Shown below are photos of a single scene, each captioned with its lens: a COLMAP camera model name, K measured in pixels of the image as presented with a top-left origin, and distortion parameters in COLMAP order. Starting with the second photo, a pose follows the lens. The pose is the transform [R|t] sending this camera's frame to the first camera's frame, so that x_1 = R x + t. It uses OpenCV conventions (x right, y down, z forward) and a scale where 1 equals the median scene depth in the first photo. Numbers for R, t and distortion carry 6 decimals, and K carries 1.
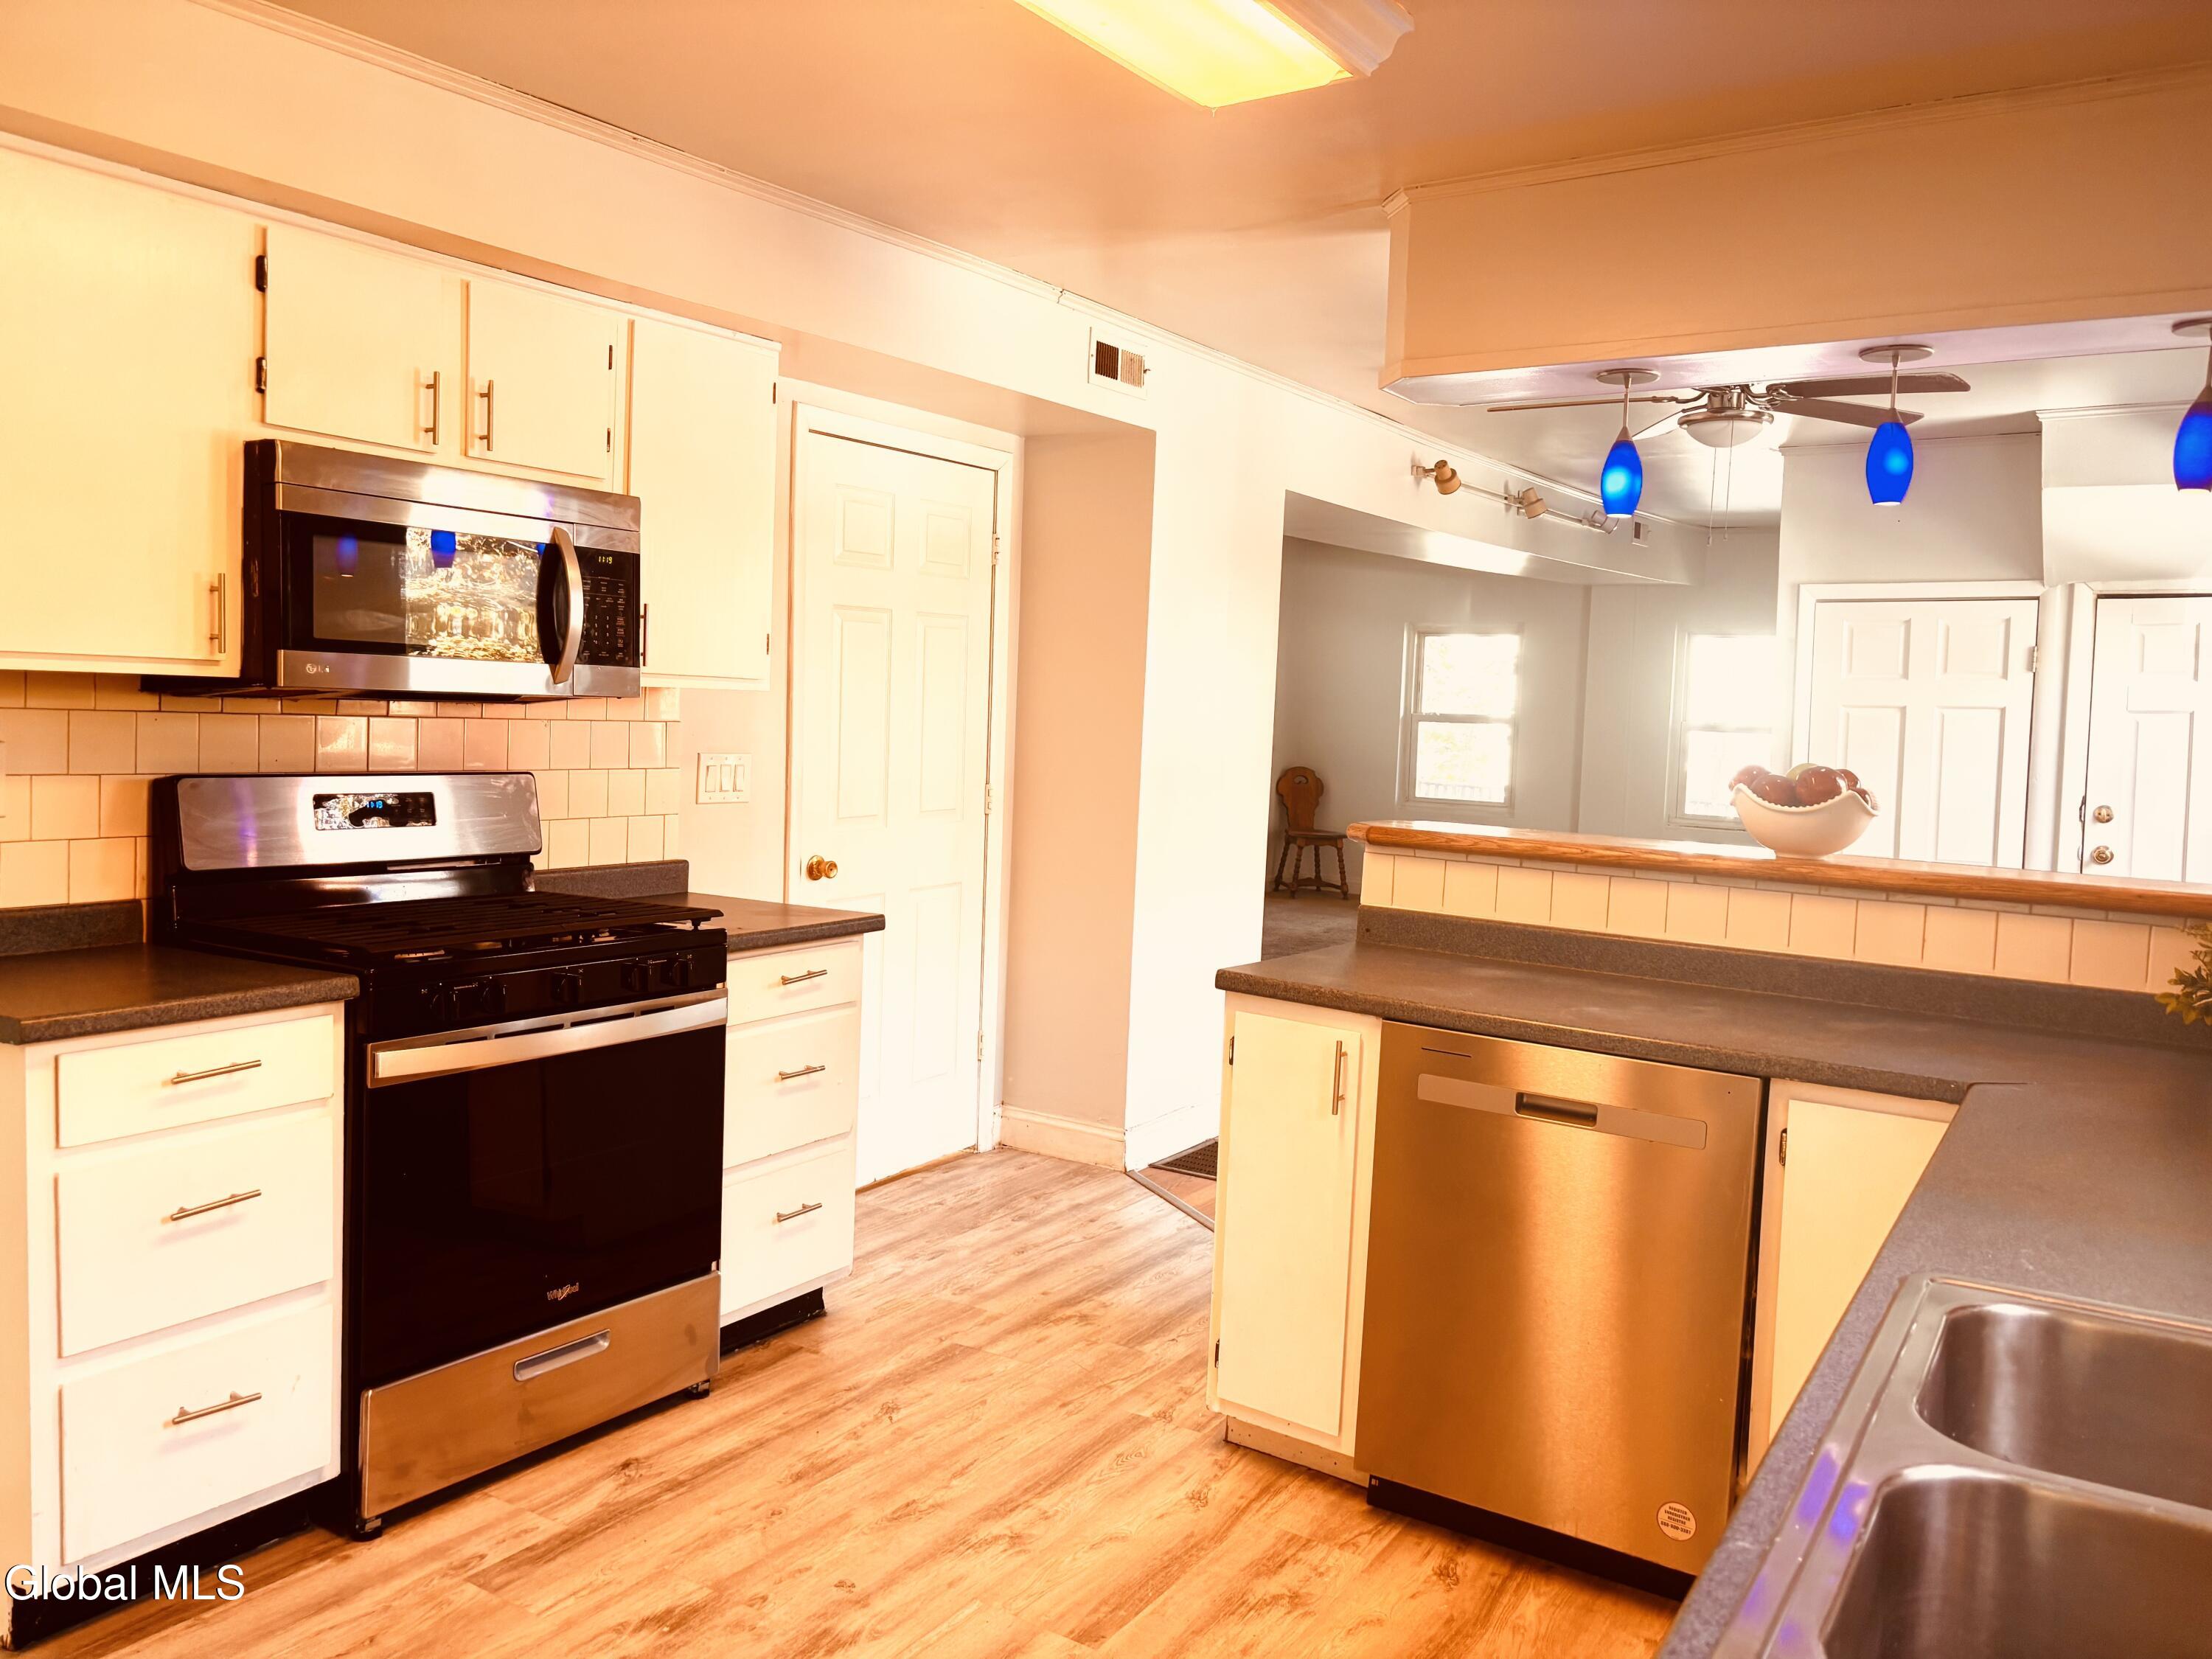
lens RADIAL K [[1668.5, 0, 1095.8], [0, 1668.5, 829.9], [0, 0, 1]] dist [0.012964, 0.001918]
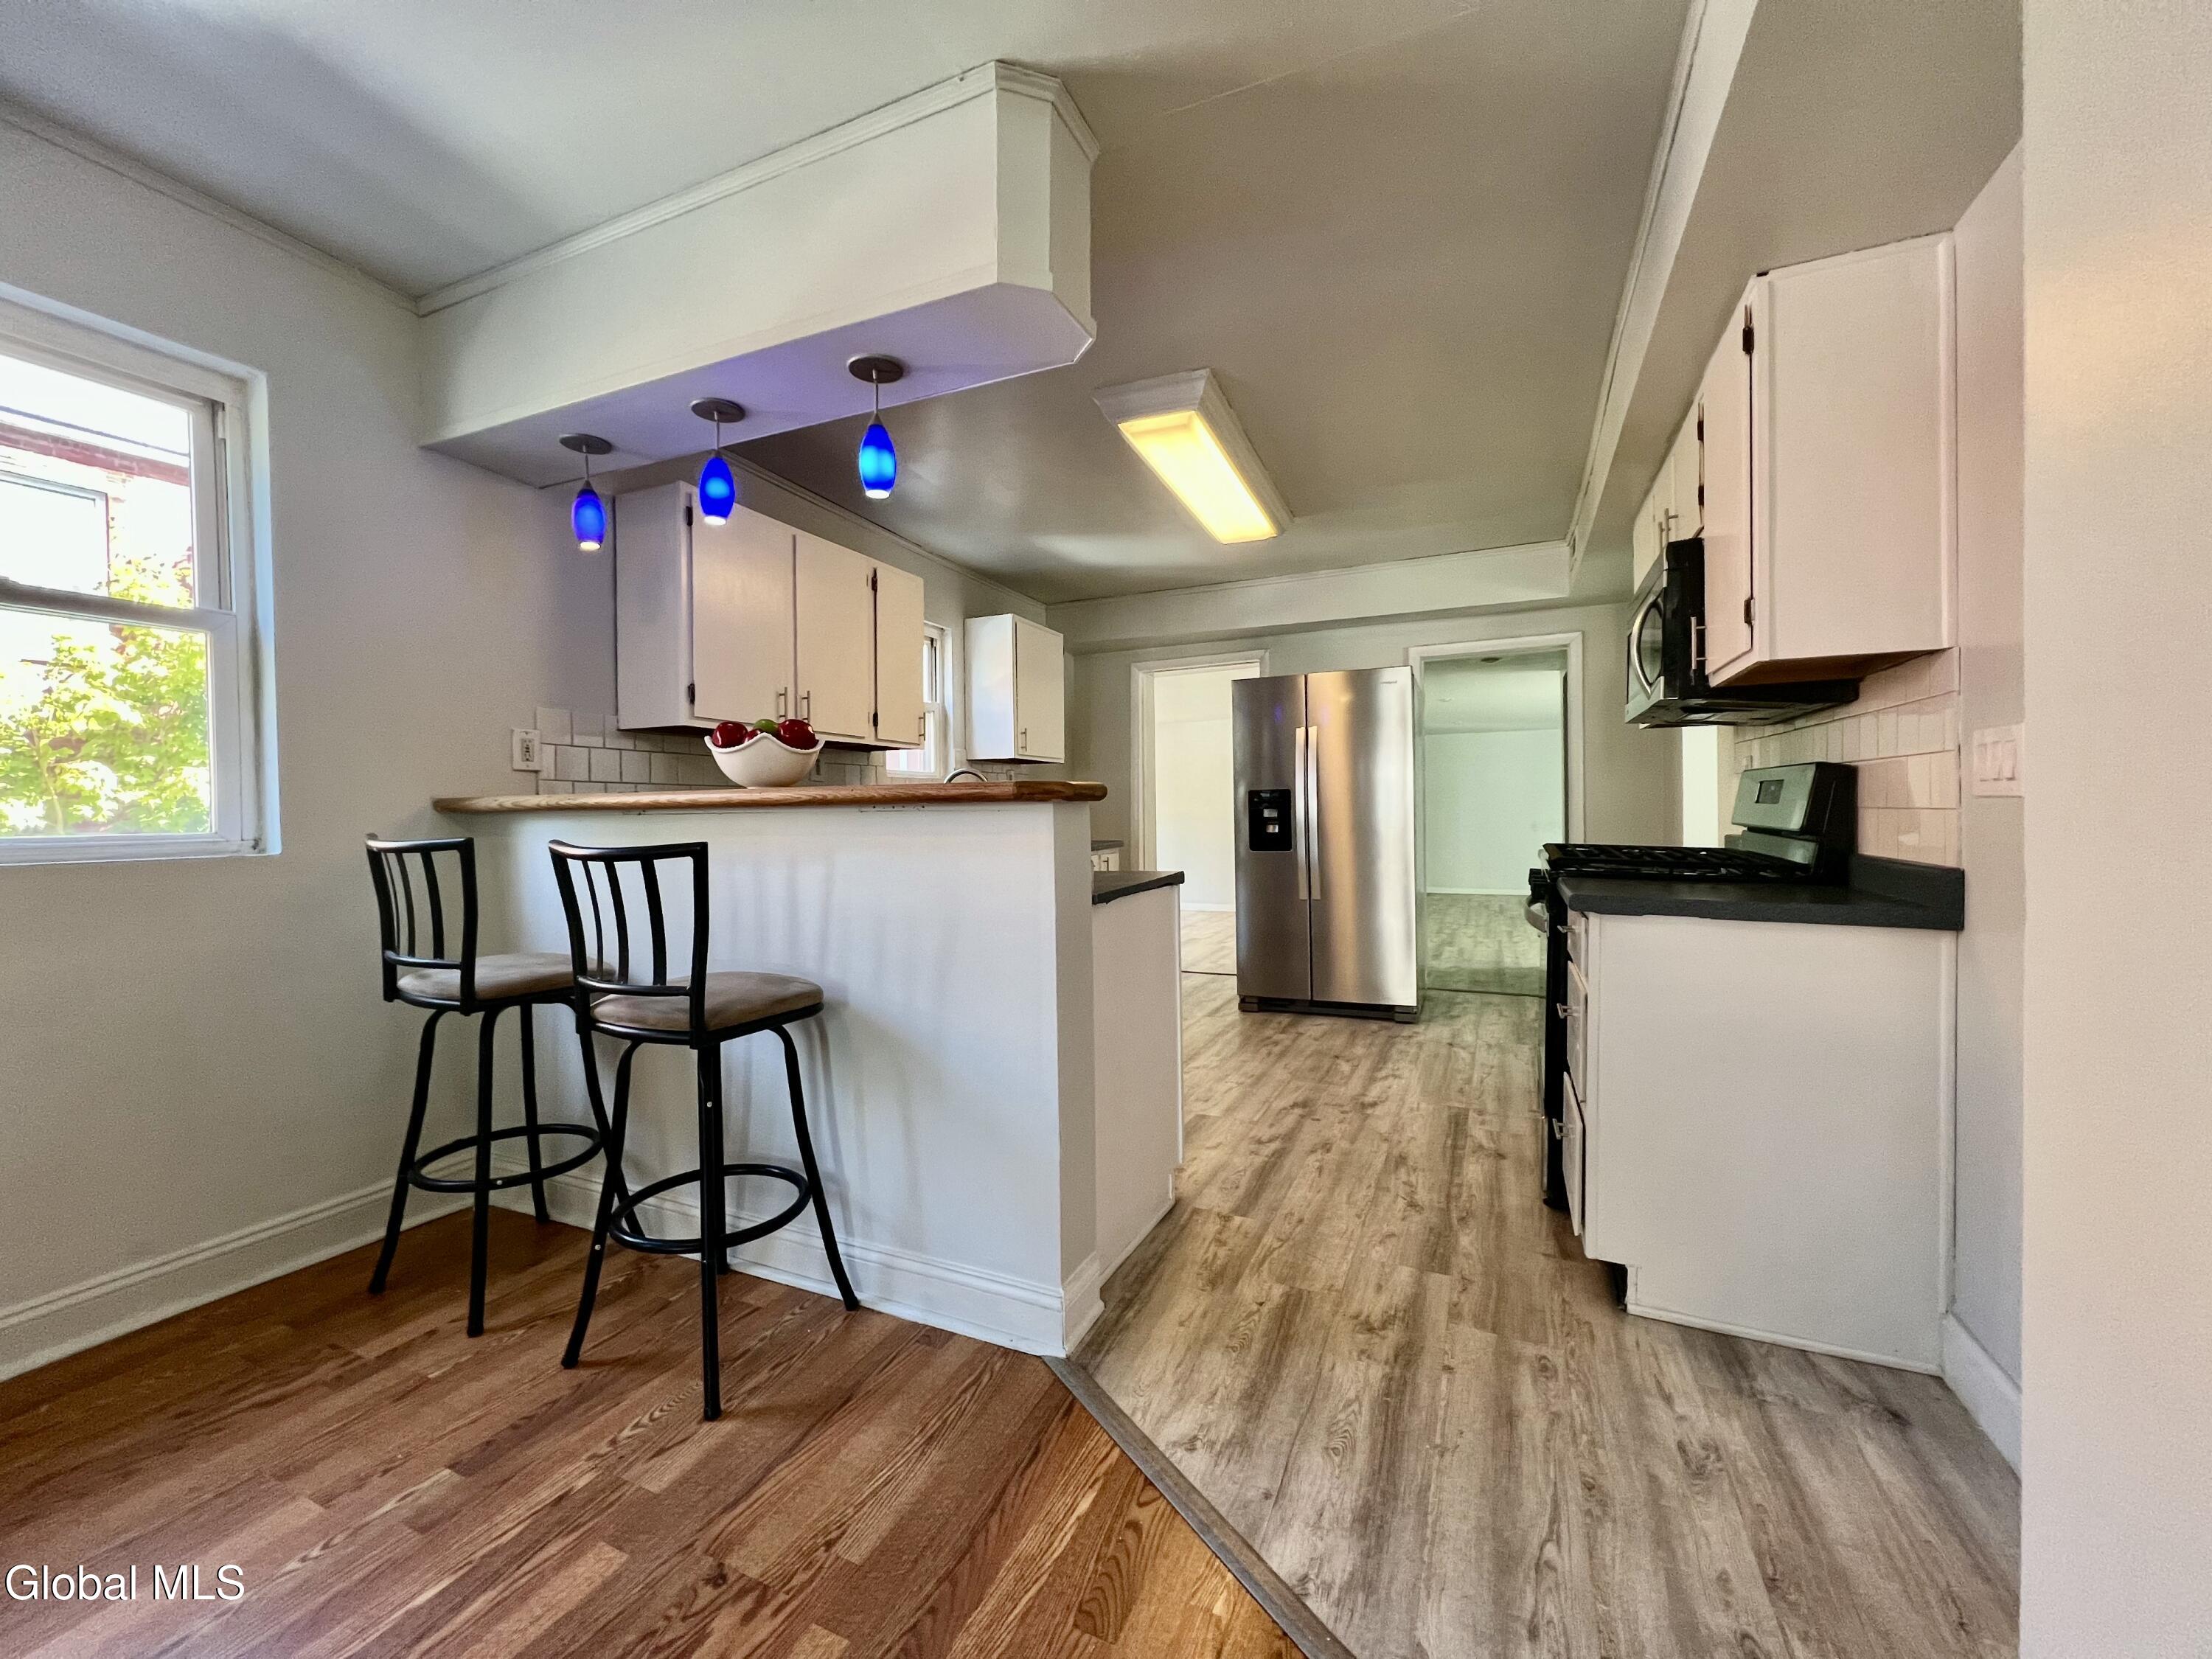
lens RADIAL K [[881.8, 0, 1107.8], [0, 881.8, 813.6], [0, 0, 1]] dist [0.000353, -0.000057]
pose [[-0.987428, -0.026190, -0.155888, 0.259238], [-0.038813, 0.996159, 0.078493, -0.030827], [0.153233, 0.083557, -0.984651, 1.688377]]
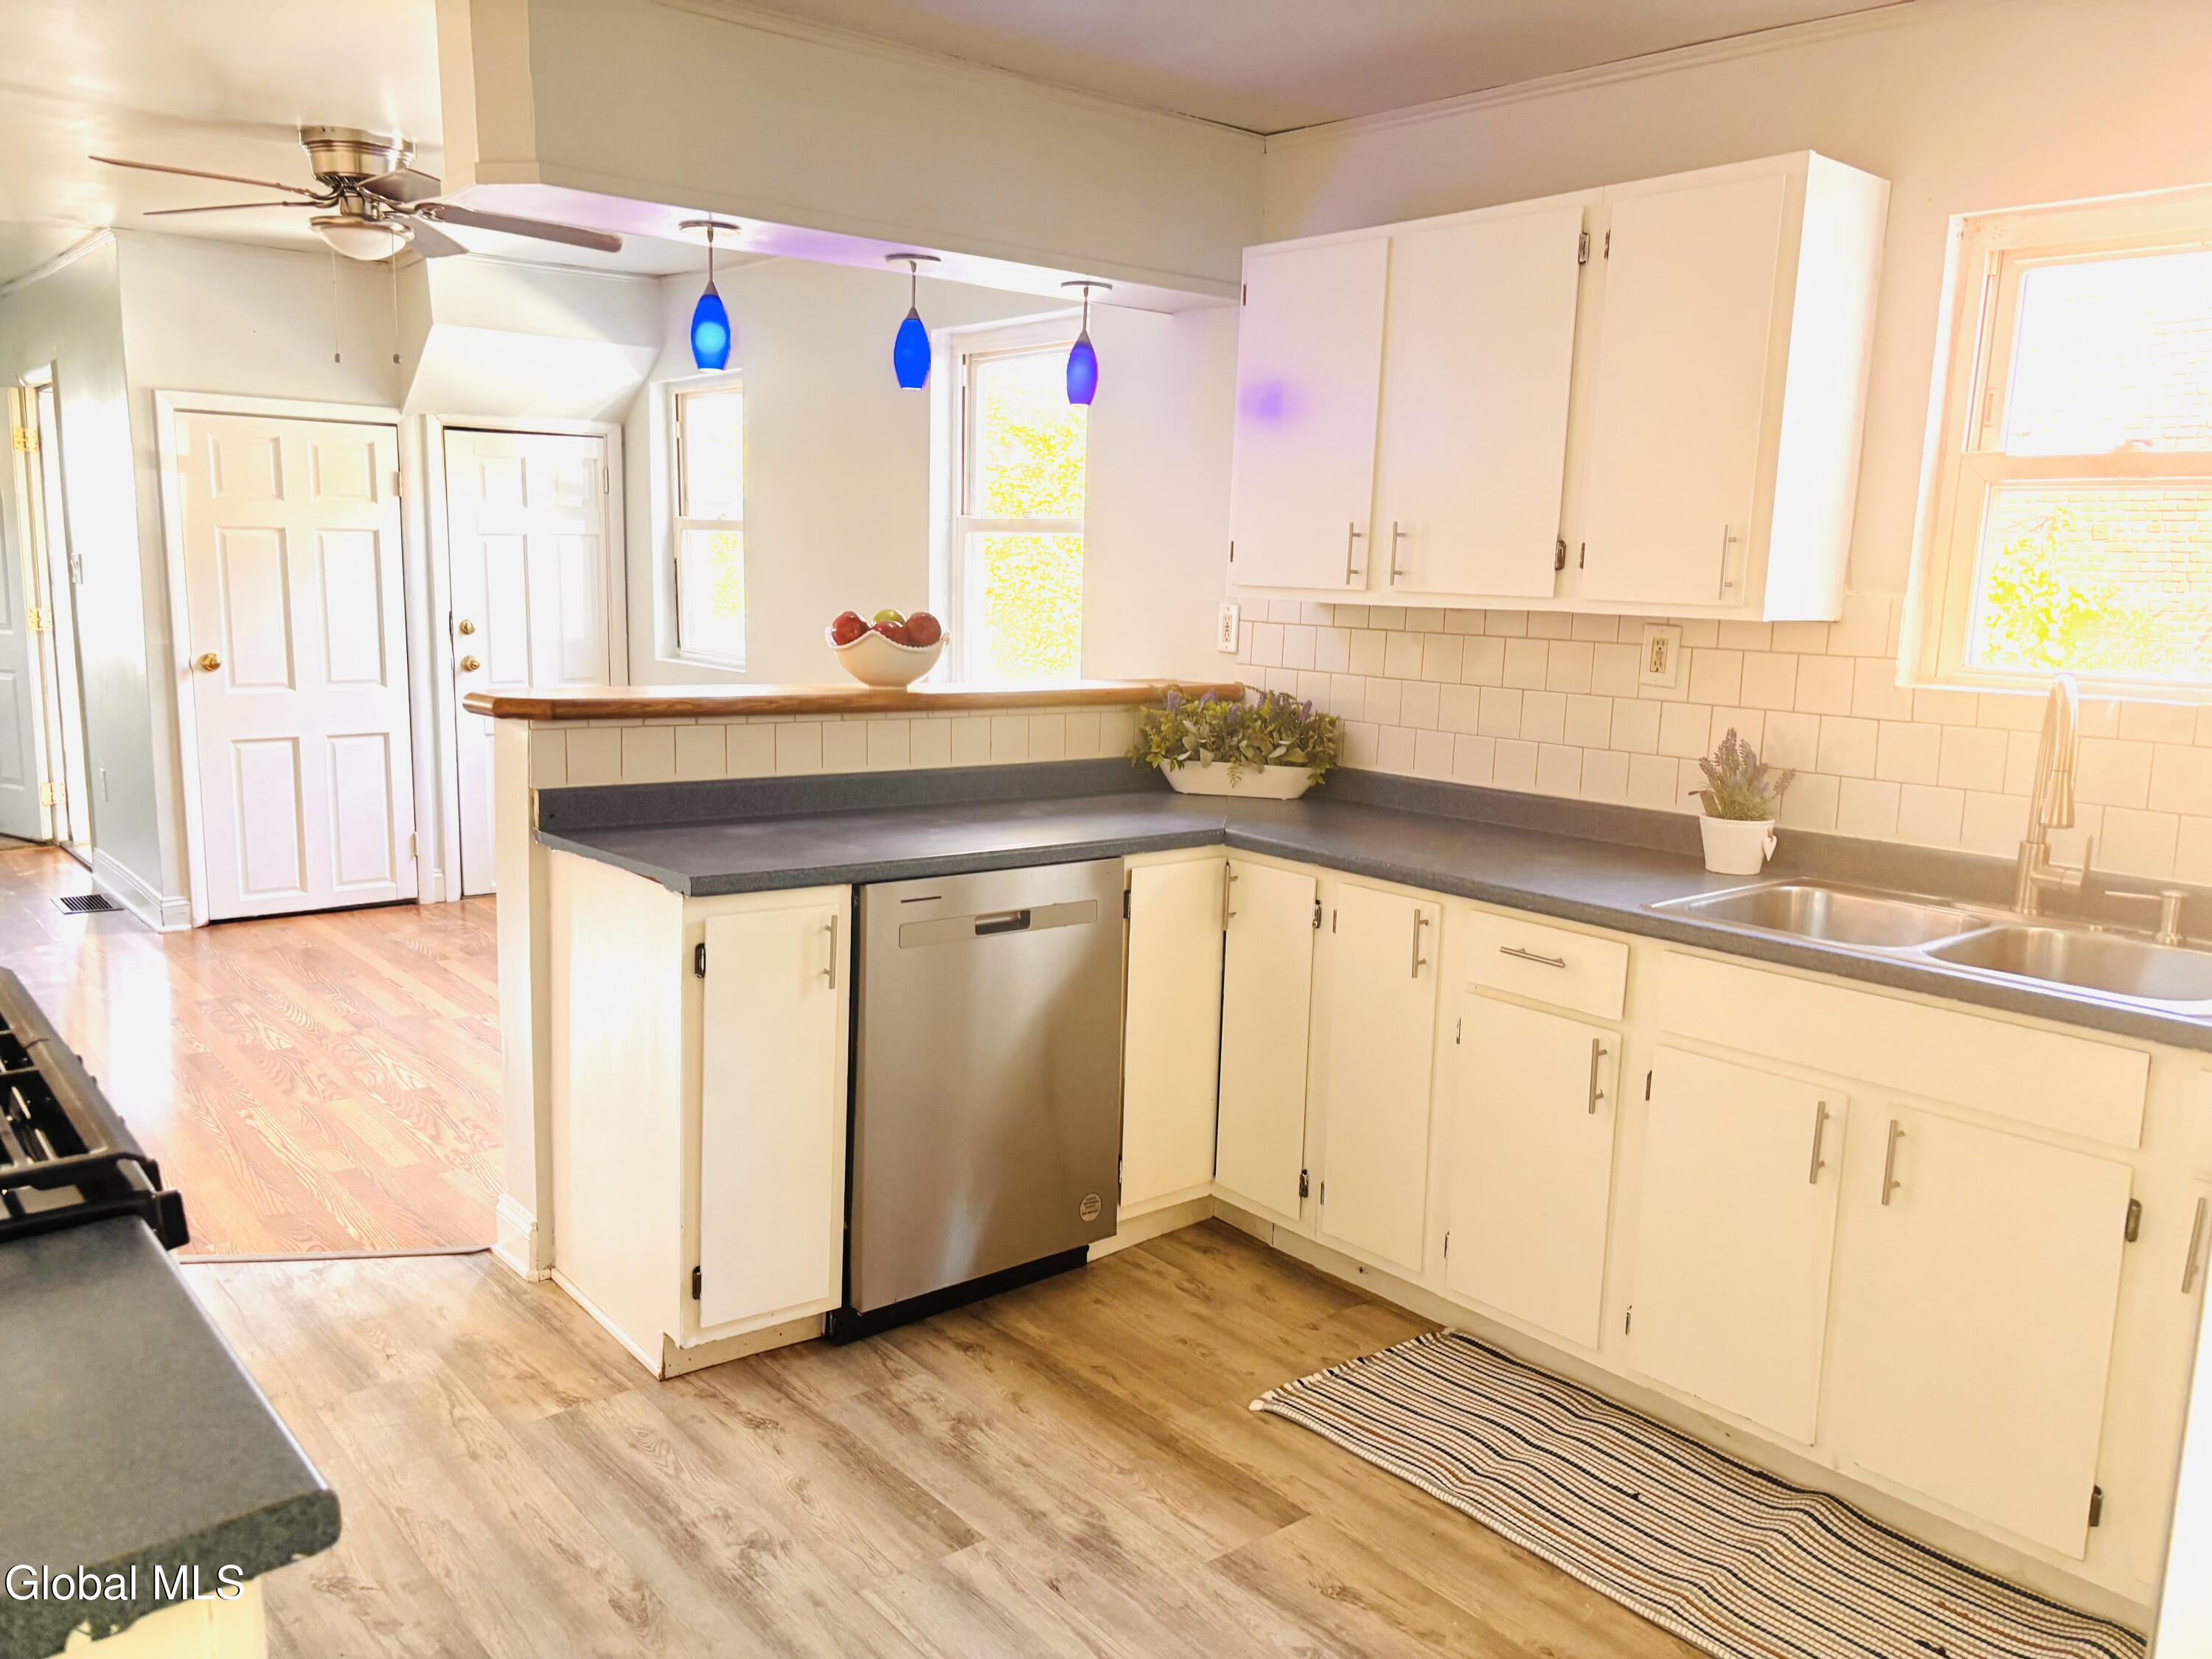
lens RADIAL K [[1668.5, 0, 1105.4], [0, 1668.5, 841.0], [0, 0, 1]] dist [0.012964, 0.001918]
pose [[0.294048, -0.179249, 0.938832, -0.648138], [0.053293, 0.983804, 0.171144, -0.069816], [-0.954304, -0.000291, 0.298838, 0.483360]]
